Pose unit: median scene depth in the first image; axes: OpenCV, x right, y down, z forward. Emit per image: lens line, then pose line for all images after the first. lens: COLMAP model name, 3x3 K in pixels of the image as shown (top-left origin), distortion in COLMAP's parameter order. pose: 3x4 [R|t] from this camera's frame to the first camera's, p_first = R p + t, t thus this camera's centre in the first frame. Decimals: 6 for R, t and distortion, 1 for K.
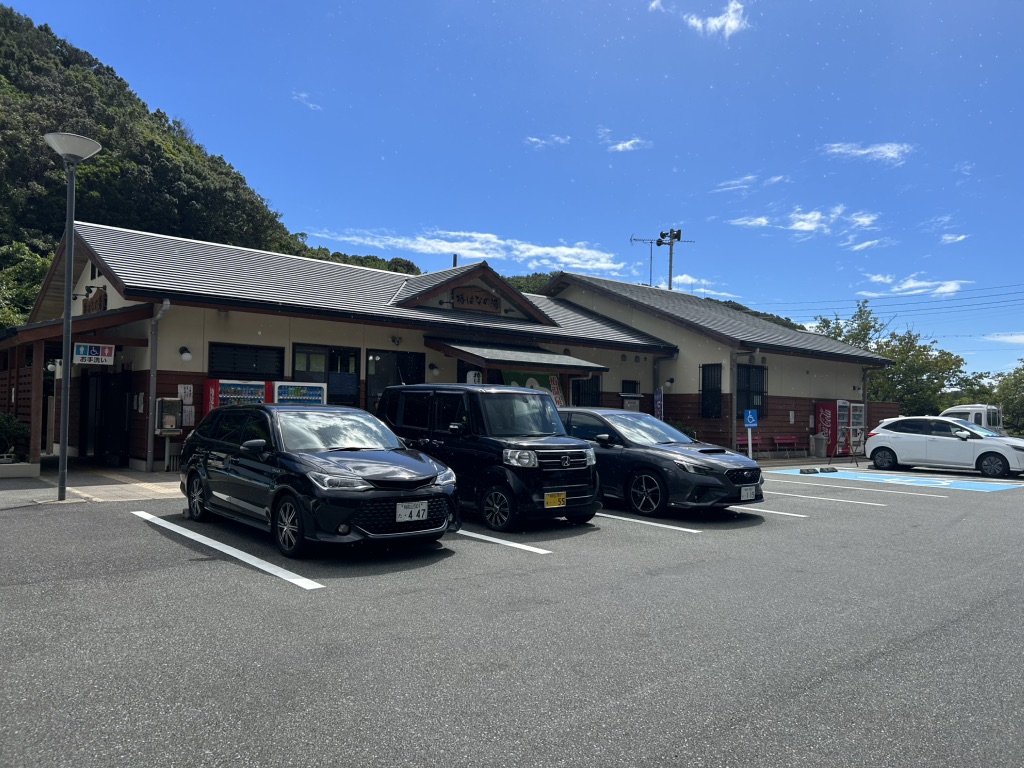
lens RADIAL K [[782.8, 0, 514.4], [0, 782.8, 403.2], [0, 0, 1]] dist [0.105453, -0.162994]
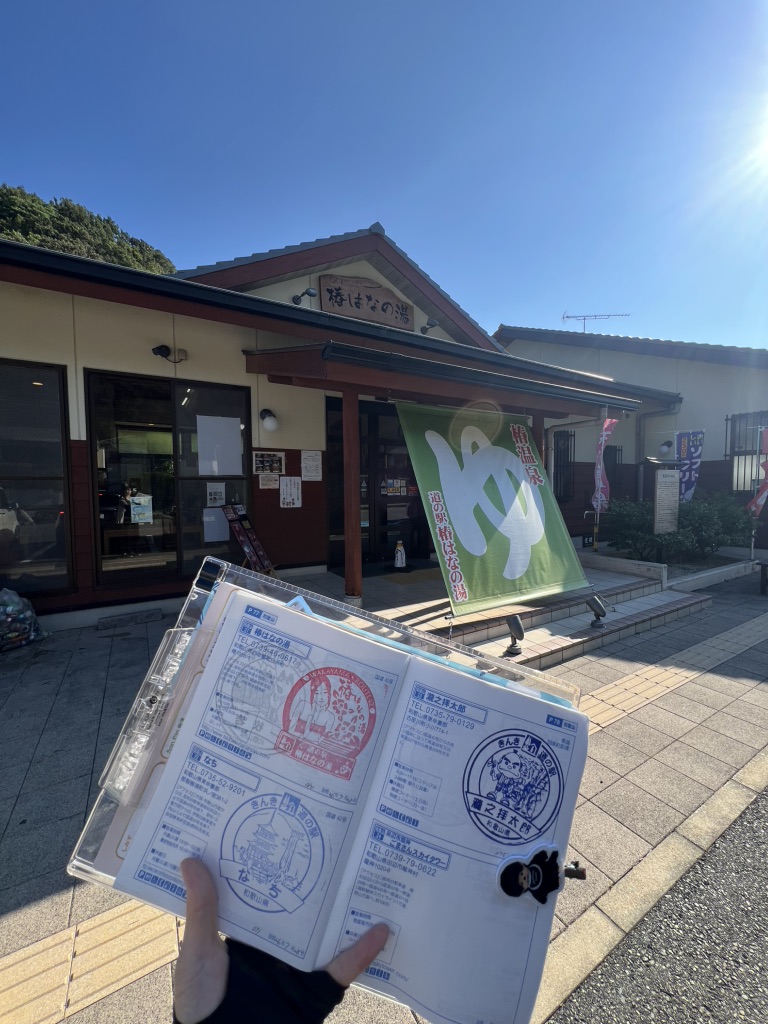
lens RADIAL K [[441.6, 0, 400.8], [0, 441.6, 507.0], [0, 0, 1]] dist [0.013260, 0.000000]
pose [[0.991466, -0.018494, -0.129050, 0.014203], [0.026093, 0.998008, 0.057447, -0.001628], [0.127731, -0.060324, 0.989973, 0.678811]]
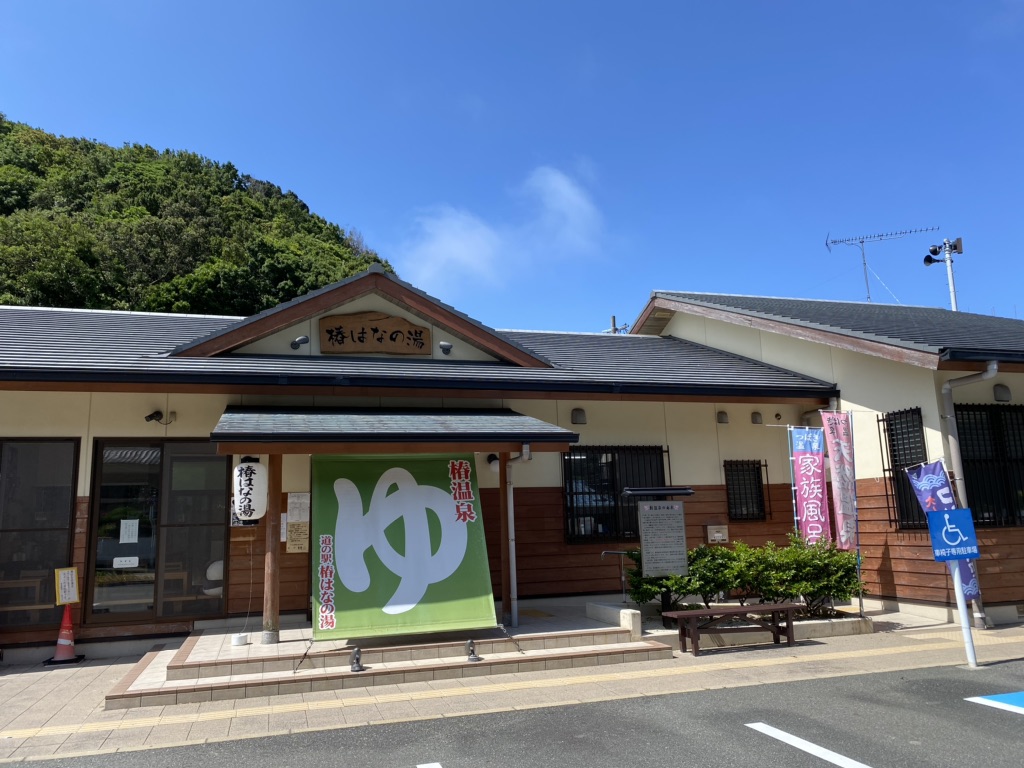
lens RADIAL K [[780.5, 0, 512.0], [0, 780.5, 384.0], [0, 0, 1]] dist [0.083642, -0.116094]
pose [[0.911700, -0.117132, -0.393807, 0.257097], [0.053794, 0.984280, -0.168223, 0.001228], [0.407320, 0.132184, 0.903669, 0.544904]]
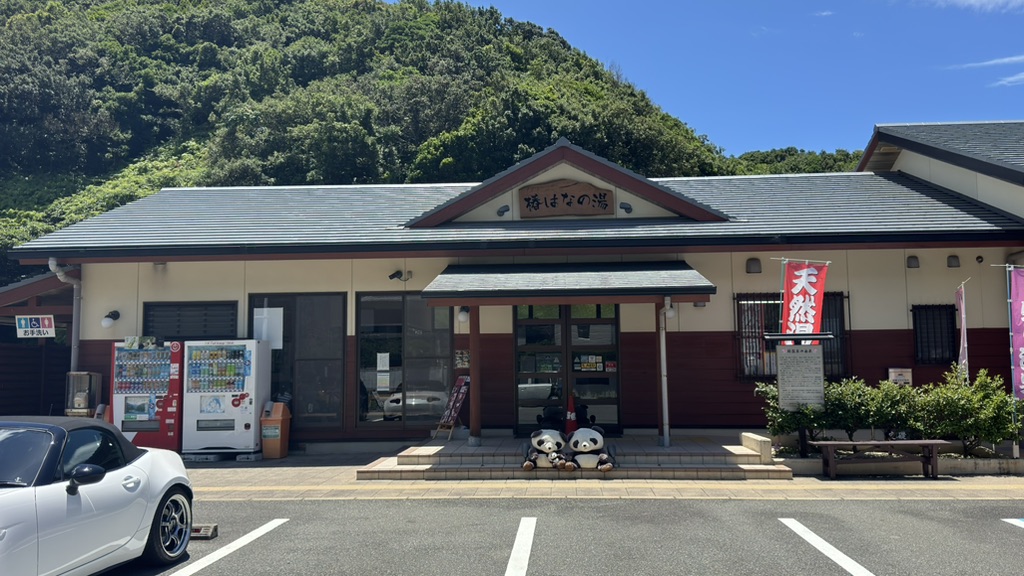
lens RADIAL K [[845.3, 0, 512.0], [0, 845.3, 288.0], [0, 0, 1]] dist [0.150411, -0.265013]
pose [[0.714141, -0.091719, -0.693967, 0.401165], [0.033737, 0.994737, -0.096752, 0.006557], [0.699189, 0.045682, 0.713476, 0.476951]]
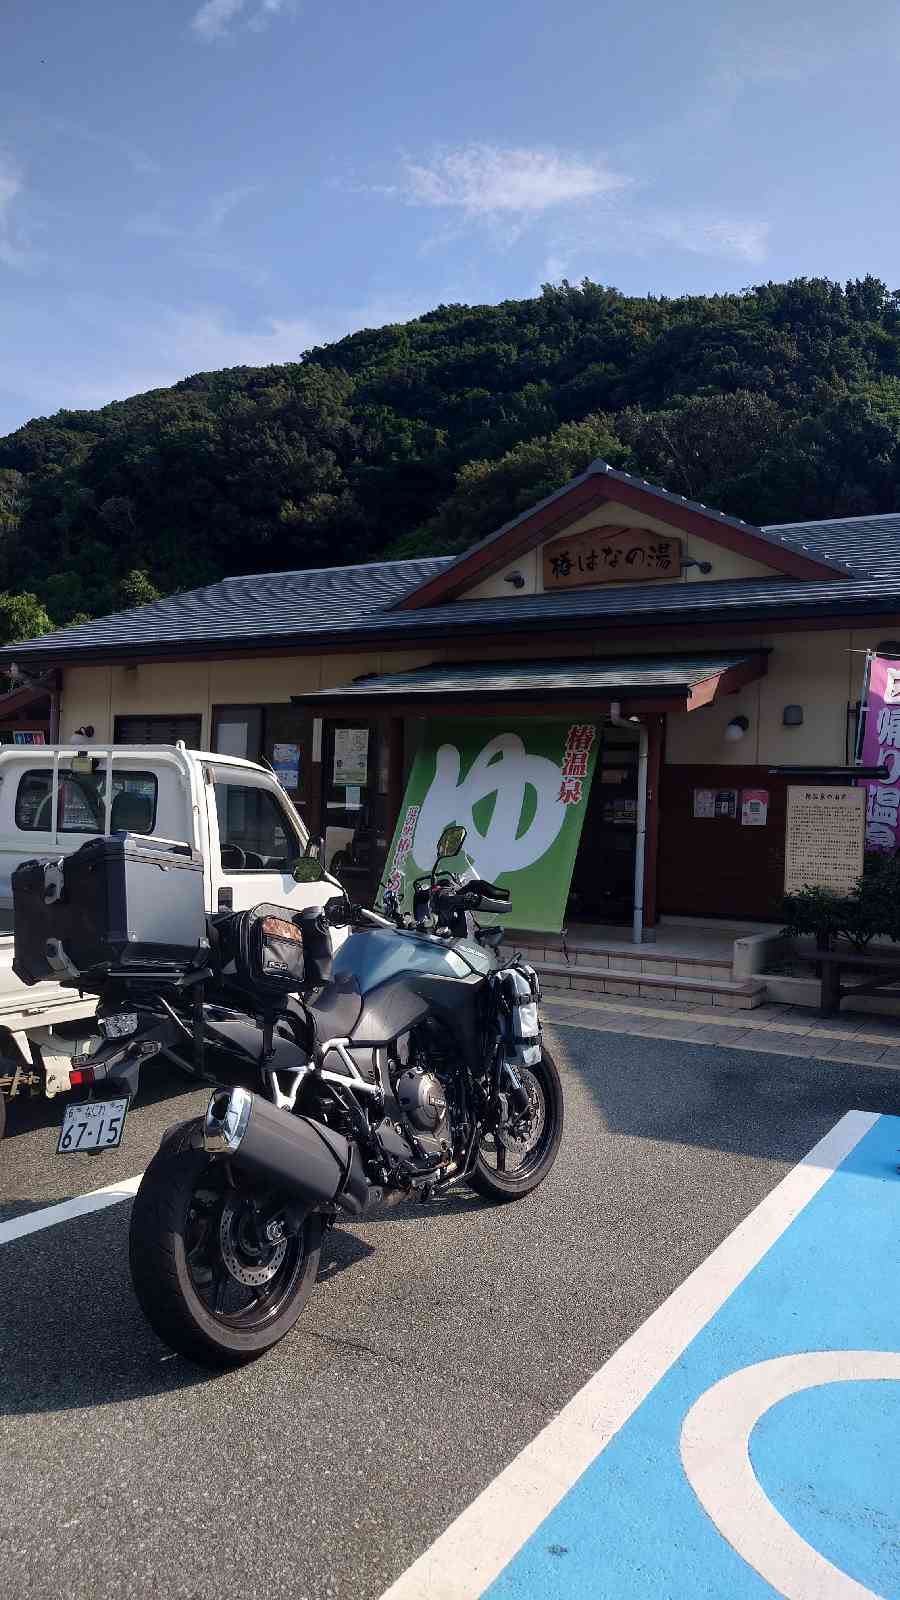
lens RADIAL K [[1153.2, 0, 450.0], [0, 1153.2, 800.0], [0, 0, 1]] dist [-0.001252, -0.000158]
pose [[0.327040, -0.020582, -0.944786, 0.503913], [-0.013802, 0.999552, -0.026553, 0.014396], [0.944910, 0.021723, 0.326609, 0.727045]]
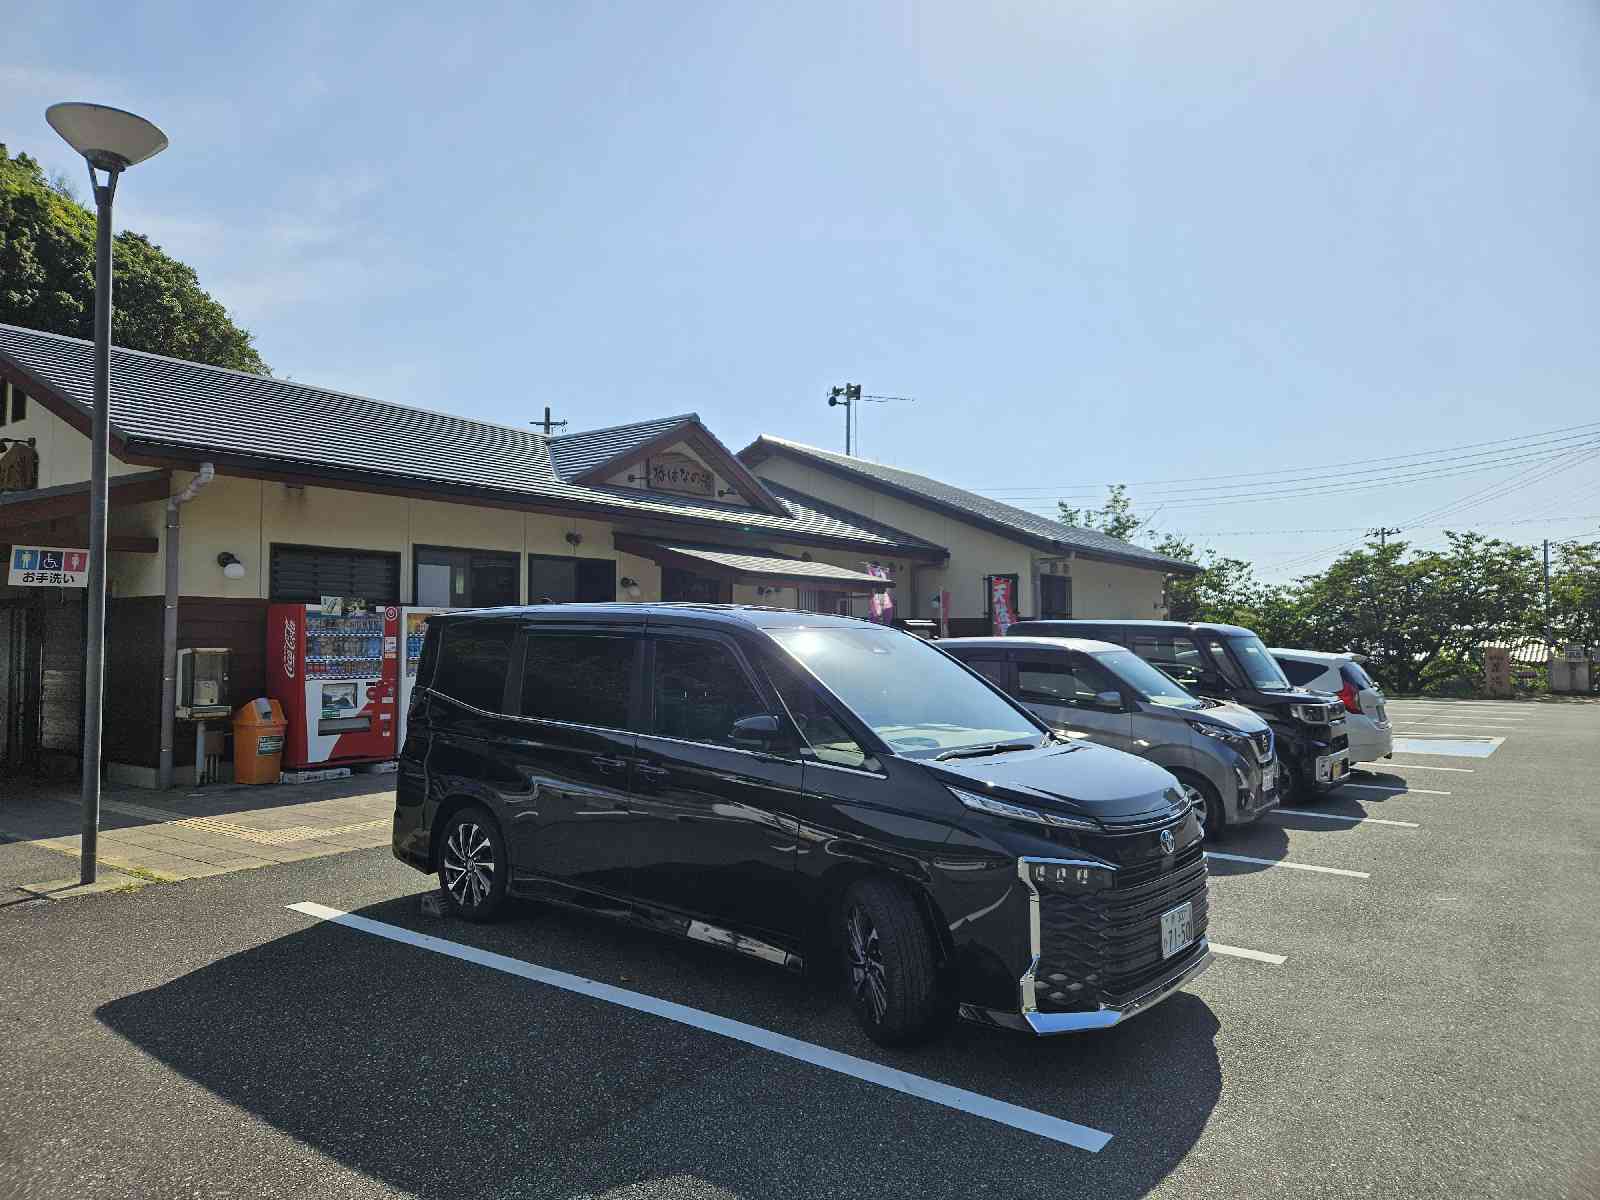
lens RADIAL K [[1082.7, 0, 800.0], [0, 1082.7, 600.0], [0, 0, 1]] dist [0.101363, -0.096553]
pose [[0.974381, -0.011534, 0.224608, -0.153033], [0.016582, 0.999650, -0.020601, -0.012344], [-0.224292, 0.023798, 0.974231, 0.132562]]
